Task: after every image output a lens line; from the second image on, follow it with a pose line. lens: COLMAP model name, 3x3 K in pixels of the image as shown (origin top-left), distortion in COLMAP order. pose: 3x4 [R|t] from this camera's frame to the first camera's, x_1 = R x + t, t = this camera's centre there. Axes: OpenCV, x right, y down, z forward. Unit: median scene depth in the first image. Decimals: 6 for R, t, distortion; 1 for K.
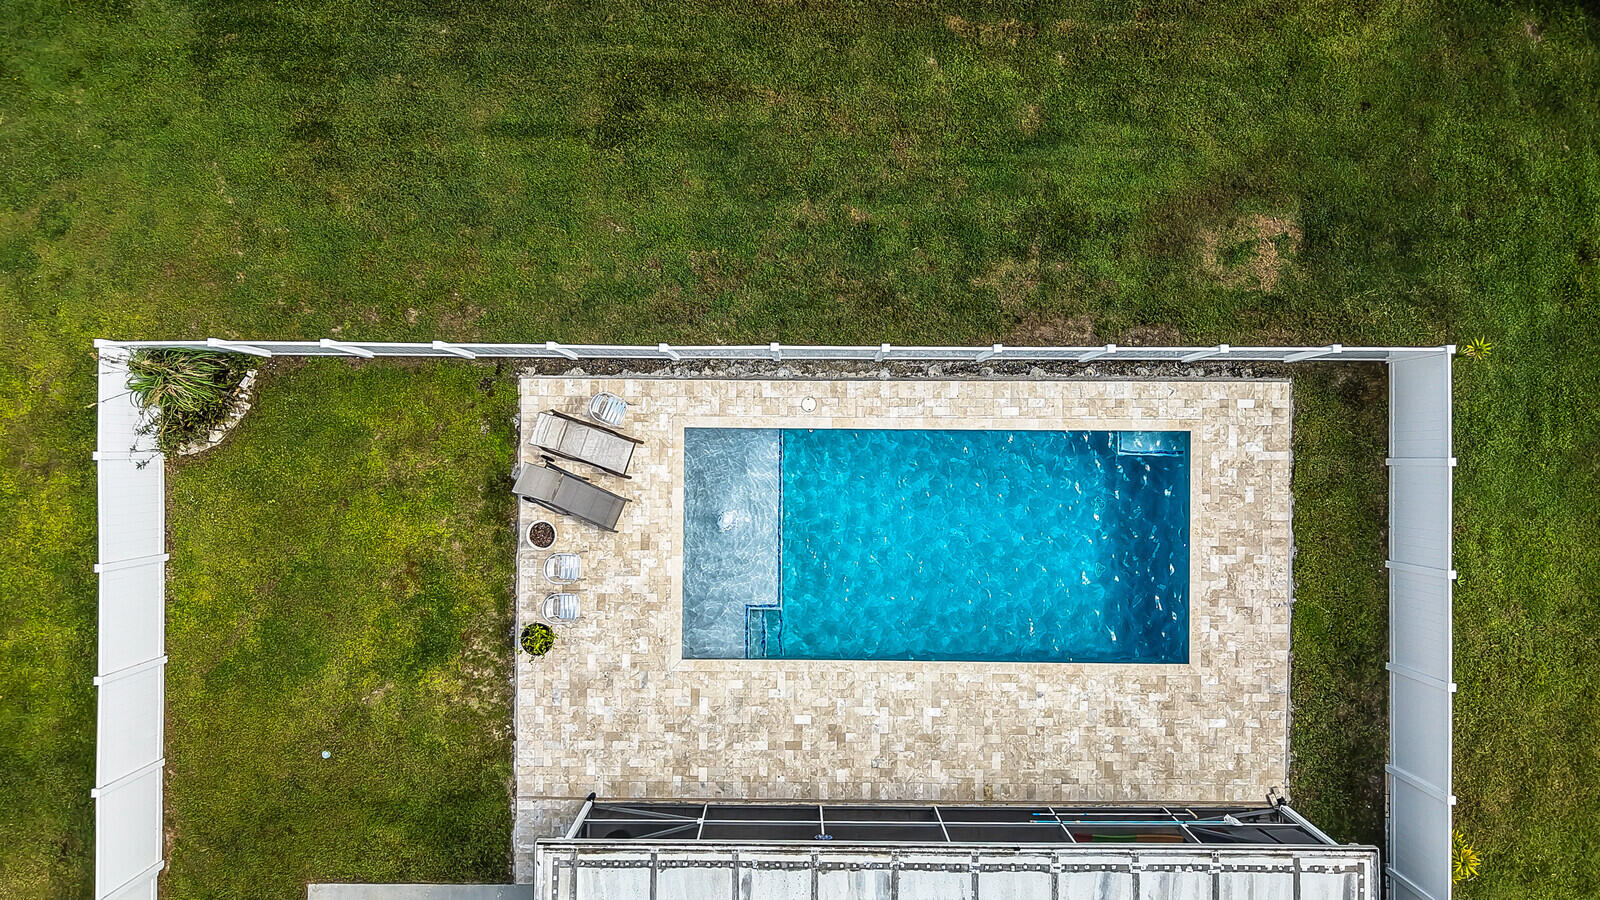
lens RADIAL K [[1100.1, 0, 800.0], [0, 1100.1, 450.0], [0, 0, 1]] dist [0.094804, -0.280909]
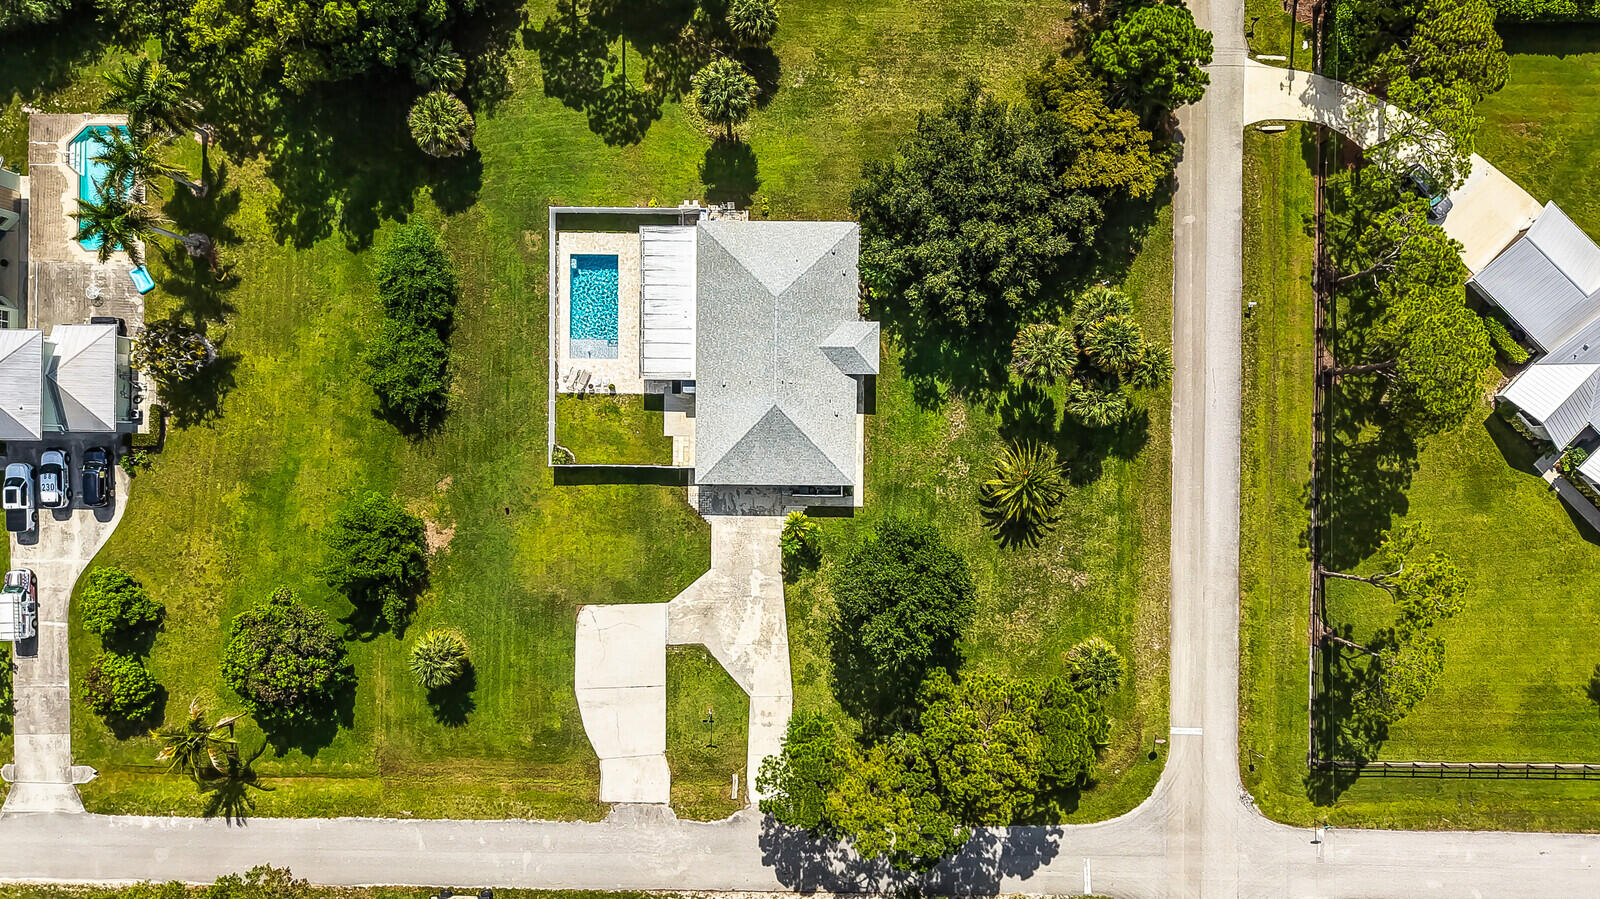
lens RADIAL K [[1070.8, 0, 792.0], [0, 1070.8, 452.4], [0, 0, 1]] dist [0.036793, -0.053359]
pose [[0.003191, -0.999838, 0.017703, -0.598432], [0.999992, 0.003236, 0.002495, 0.943614], [-0.002551, 0.017694, 0.999840, -3.695016]]
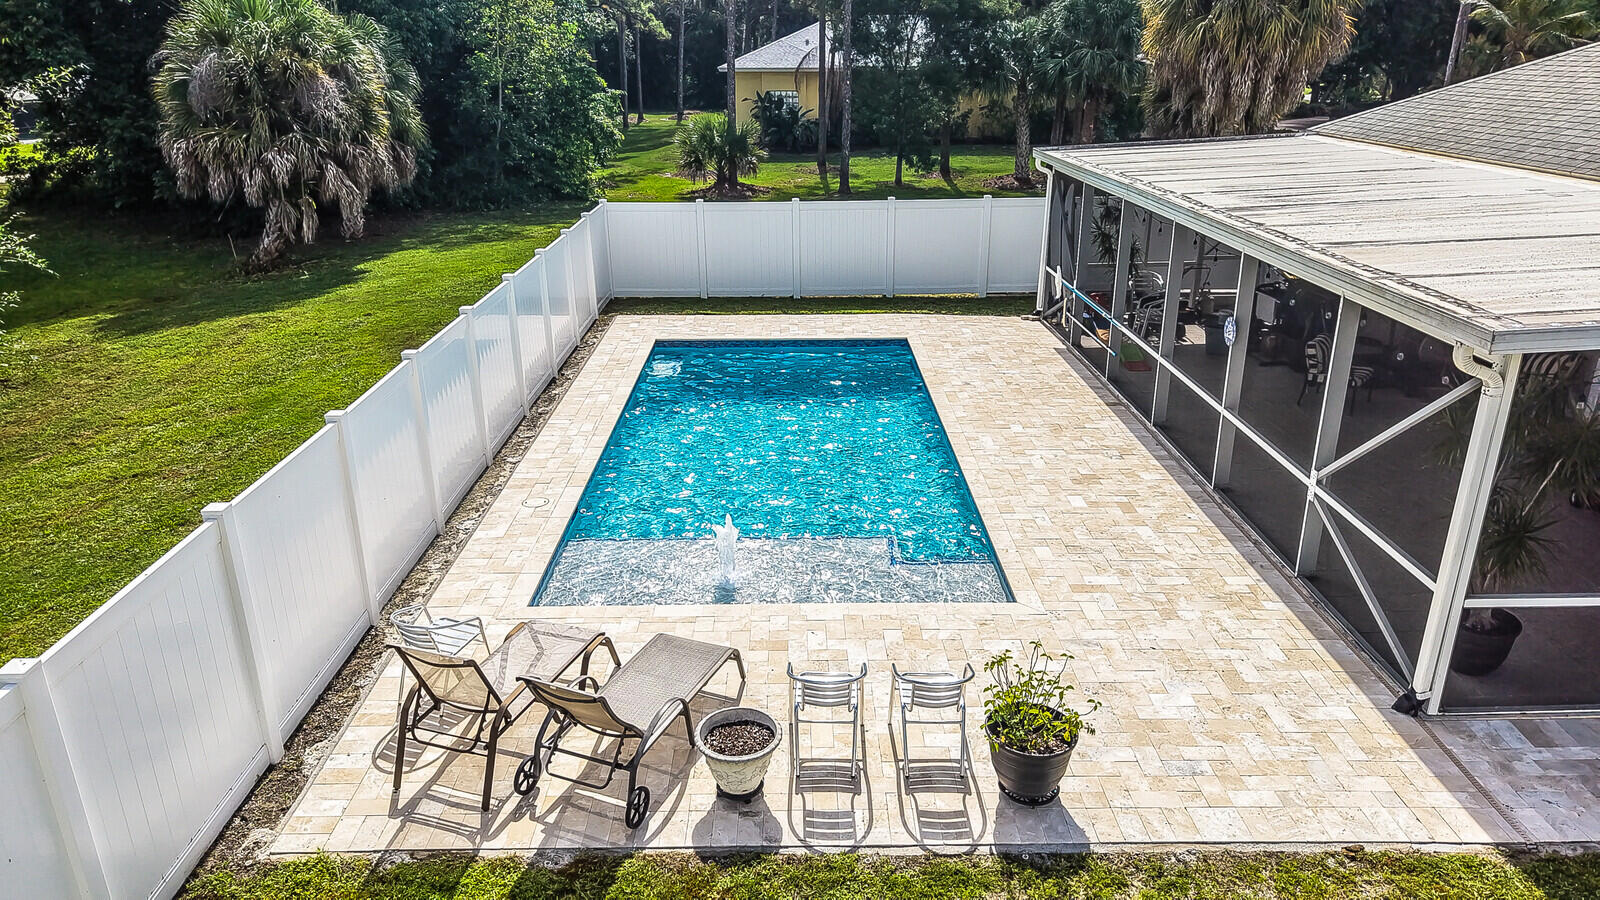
lens RADIAL K [[1070.8, 0, 792.0], [0, 1070.8, 452.9], [0, 0, 1]] dist [0.036793, -0.053359]
pose [[-0.007848, -0.345455, 0.938402, -0.515672], [0.999959, -0.006866, 0.005835, 0.091082], [0.004427, 0.938410, 0.345495, 0.779582]]
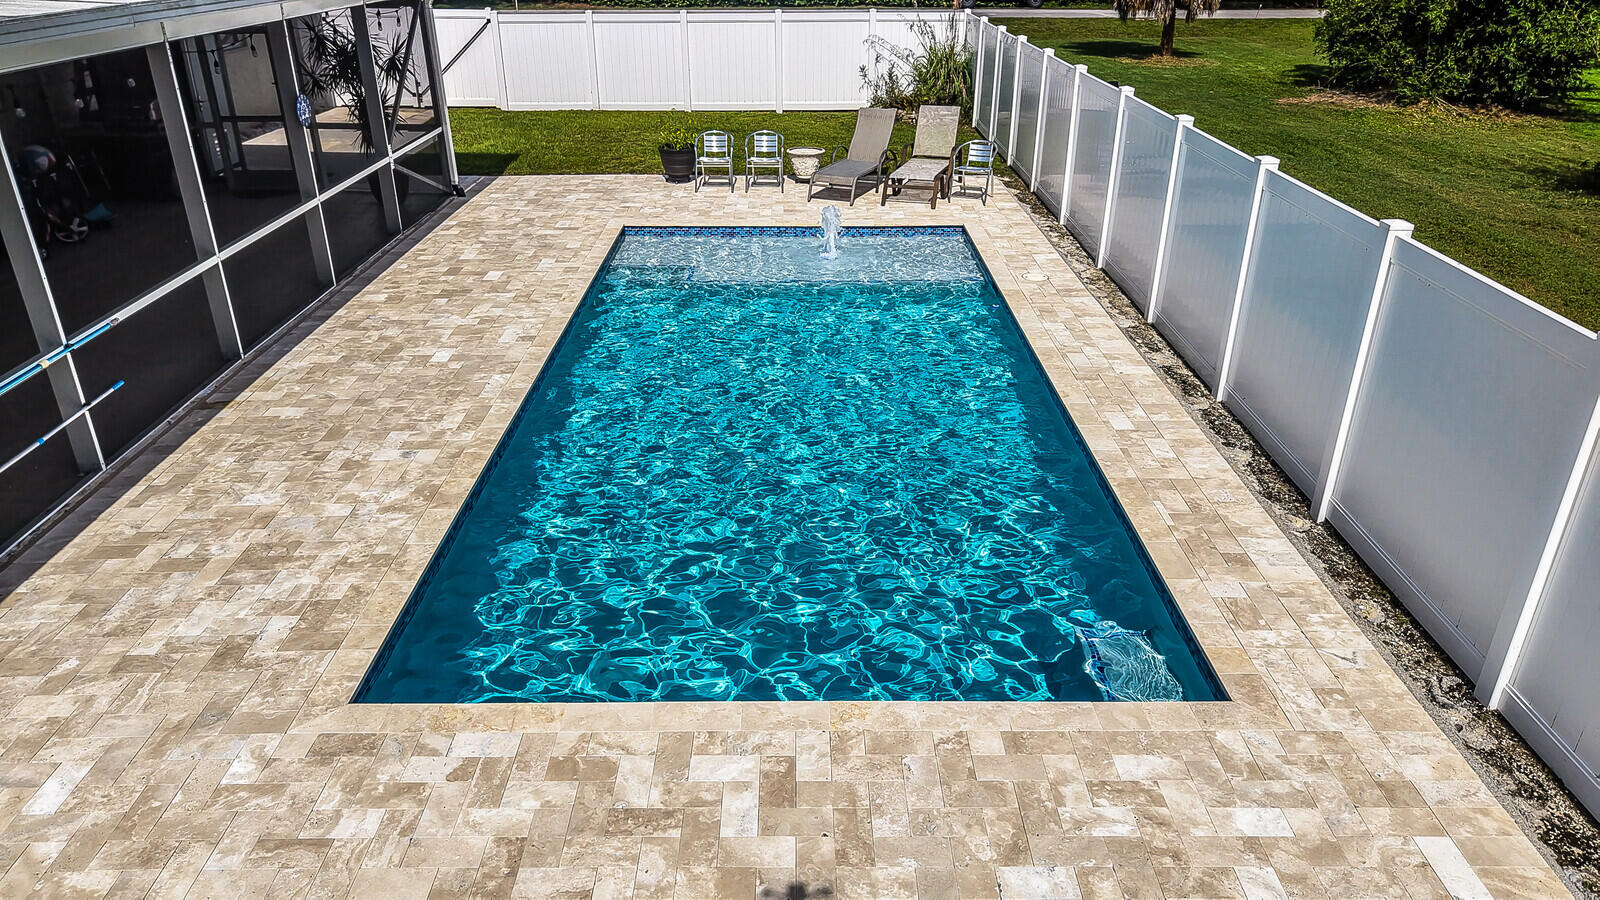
lens RADIAL K [[1070.8, 0, 792.0], [0, 1070.8, 452.9], [0, 0, 1]] dist [0.036793, -0.053359]
pose [[0.004298, 0.445048, -0.895496, 0.553293], [-0.999964, 0.008521, -0.000565, 0.086893], [0.007379, 0.895466, 0.445069, 0.830963]]
